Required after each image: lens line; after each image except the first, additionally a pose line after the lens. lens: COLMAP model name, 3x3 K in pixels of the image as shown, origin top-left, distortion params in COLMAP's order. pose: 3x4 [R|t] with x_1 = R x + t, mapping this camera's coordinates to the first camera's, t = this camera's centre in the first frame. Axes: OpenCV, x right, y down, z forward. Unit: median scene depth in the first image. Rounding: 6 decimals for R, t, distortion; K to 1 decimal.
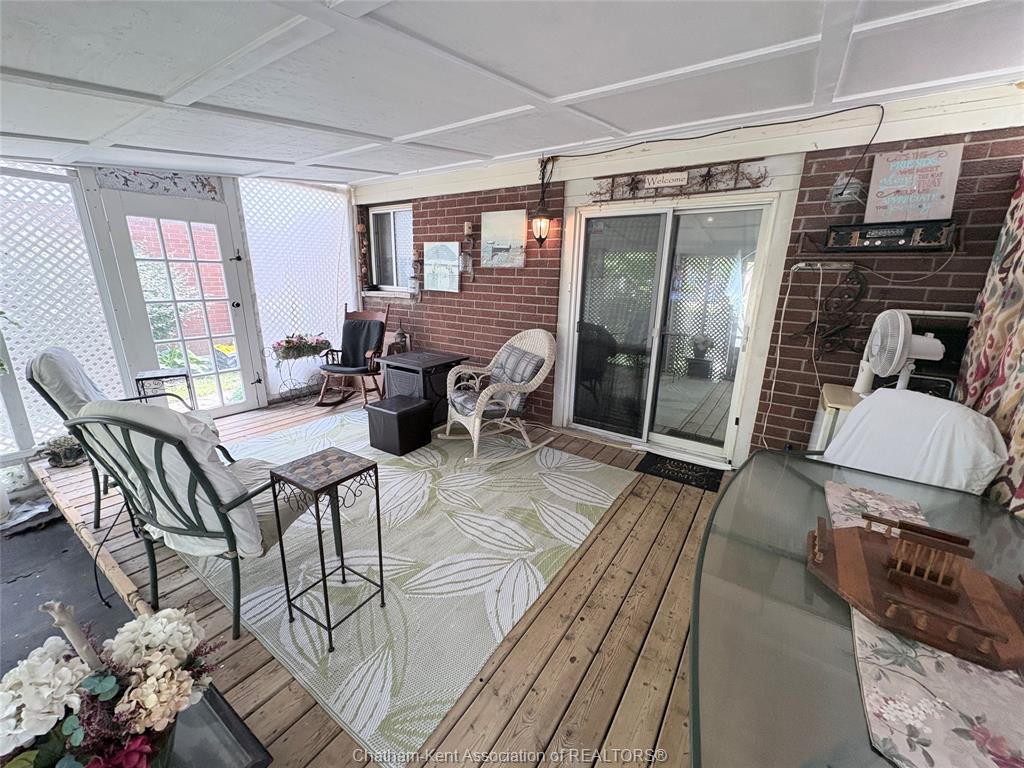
lens RADIAL K [[403.5, 0, 510.6], [0, 403.5, 385.2], [0, 0, 1]] dist [-0.002408, -0.000387]
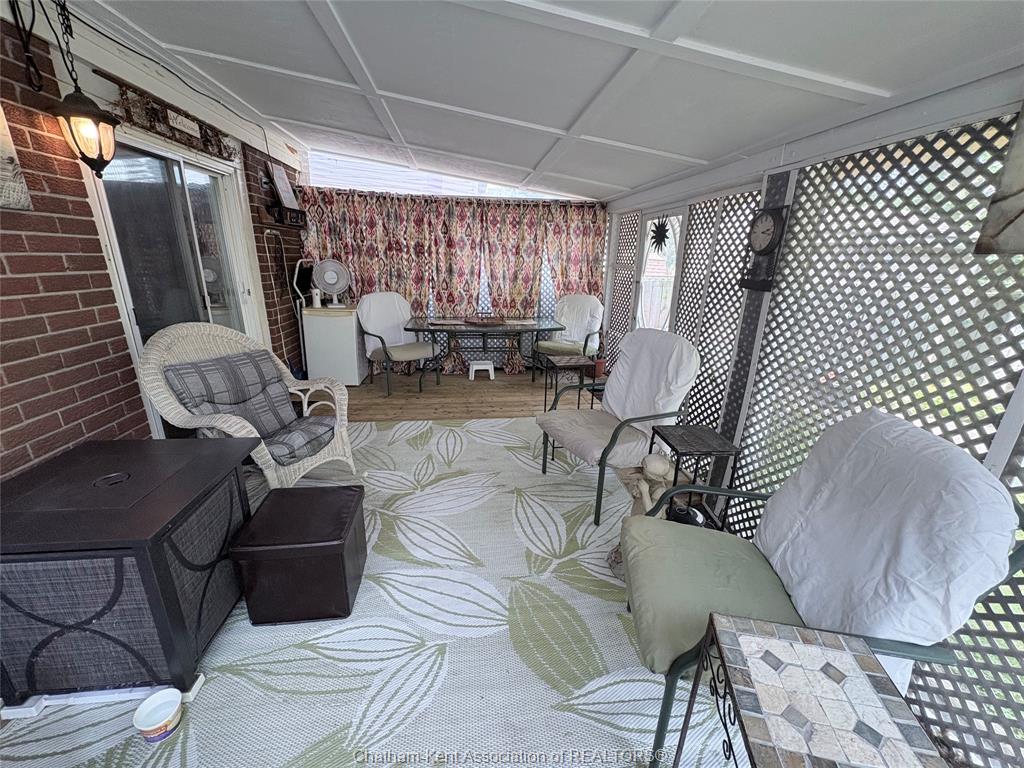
lens RADIAL K [[403.5, 0, 512.5], [0, 403.5, 384.5], [0, 0, 1]] dist [-0.002408, -0.000387]
pose [[-0.649349, -0.270629, 0.710708, -0.637773], [0.155800, 0.867377, 0.472635, -0.238180], [-0.744360, 0.417634, -0.521067, 0.864025]]
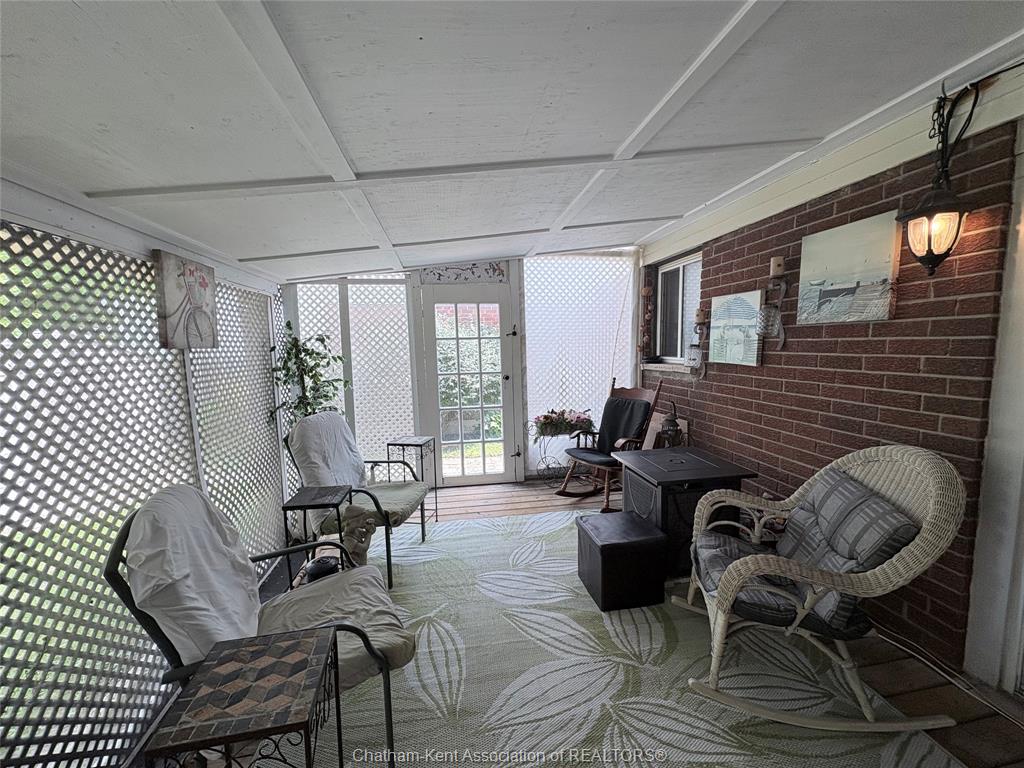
lens RADIAL K [[403.5, 0, 511.5], [0, 403.5, 385.4], [0, 0, 1]] dist [-0.002408, -0.000387]
pose [[0.687615, 0.037421, -0.725110, 0.072326], [-0.157487, 0.982583, -0.098635, -0.080960], [0.708790, 0.182018, 0.681532, 0.314232]]
